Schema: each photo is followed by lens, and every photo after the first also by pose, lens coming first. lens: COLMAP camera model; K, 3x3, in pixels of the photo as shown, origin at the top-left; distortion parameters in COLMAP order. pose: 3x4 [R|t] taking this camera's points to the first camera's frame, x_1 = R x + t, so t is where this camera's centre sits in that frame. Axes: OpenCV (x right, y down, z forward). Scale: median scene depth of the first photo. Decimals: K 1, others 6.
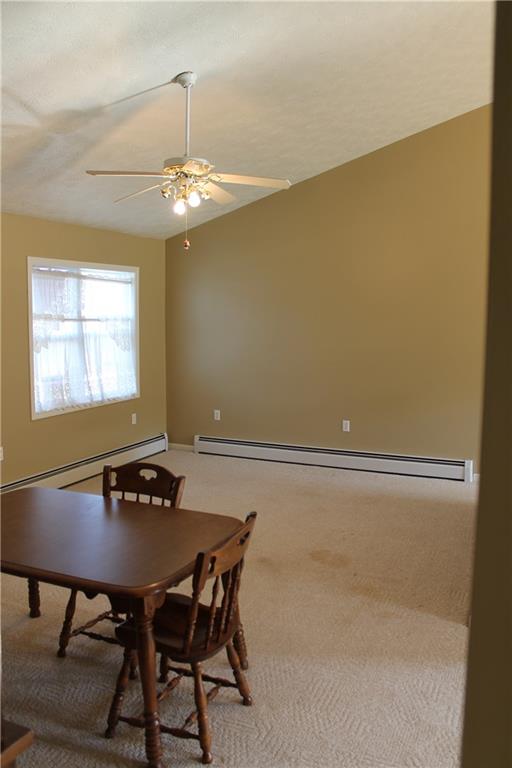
lens RADIAL K [[661.3, 0, 268.4], [0, 661.3, 387.6], [0, 0, 1]] dist [-0.153718, 0.122933]
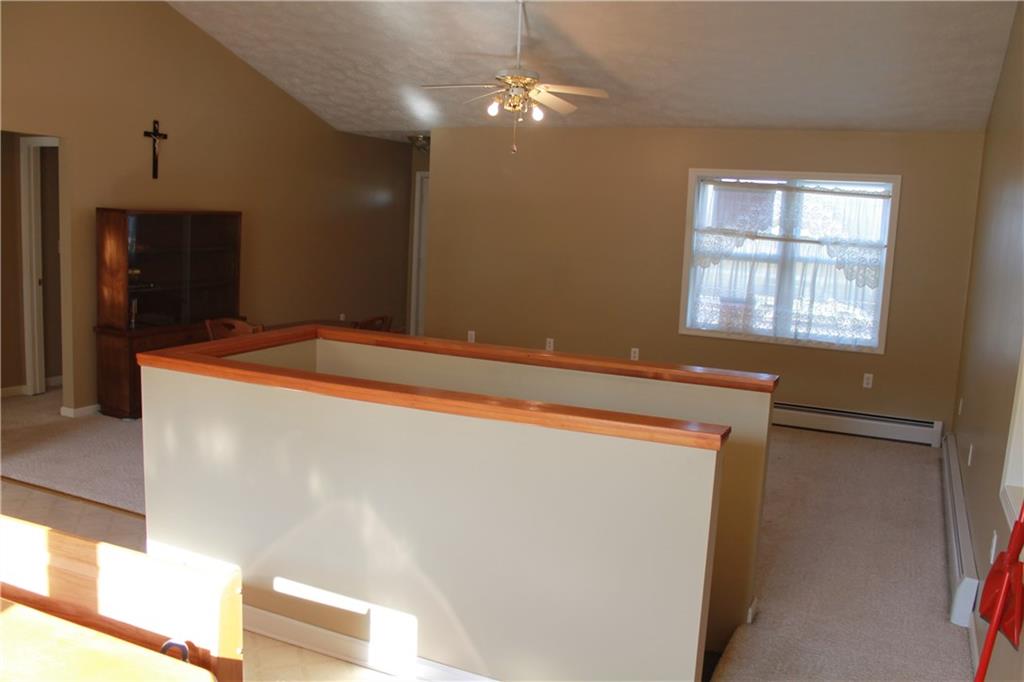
lens RADIAL K [[881.7, 0, 512.7], [0, 881.7, 343.2], [0, 0, 1]] dist [-0.153718, 0.122933]
pose [[-0.052898, 0.126454, -0.990561, 0.982532], [-0.168072, 0.976672, 0.133657, -0.071487], [0.984354, 0.173556, -0.030411, 0.800271]]
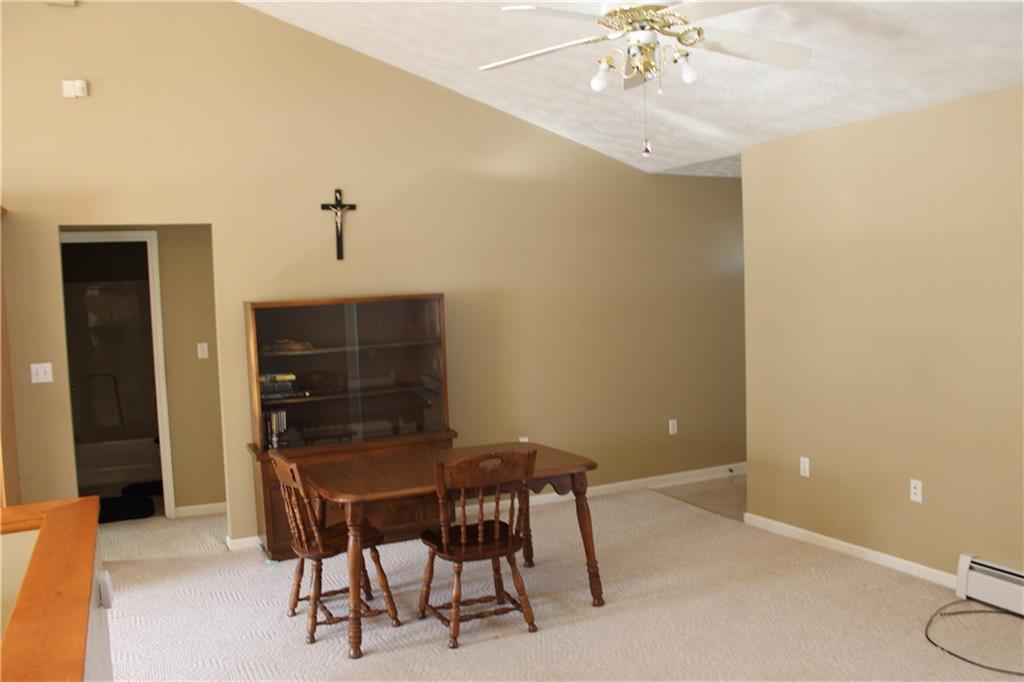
lens RADIAL K [[881.7, 0, 511.4], [0, 881.7, 337.9], [0, 0, 1]] dist [-0.153718, 0.122933]
pose [[-0.678729, 0.054553, -0.732359, 0.412885], [-0.063266, 0.989186, 0.132316, -0.107015], [0.731658, 0.136140, -0.667939, 1.040991]]
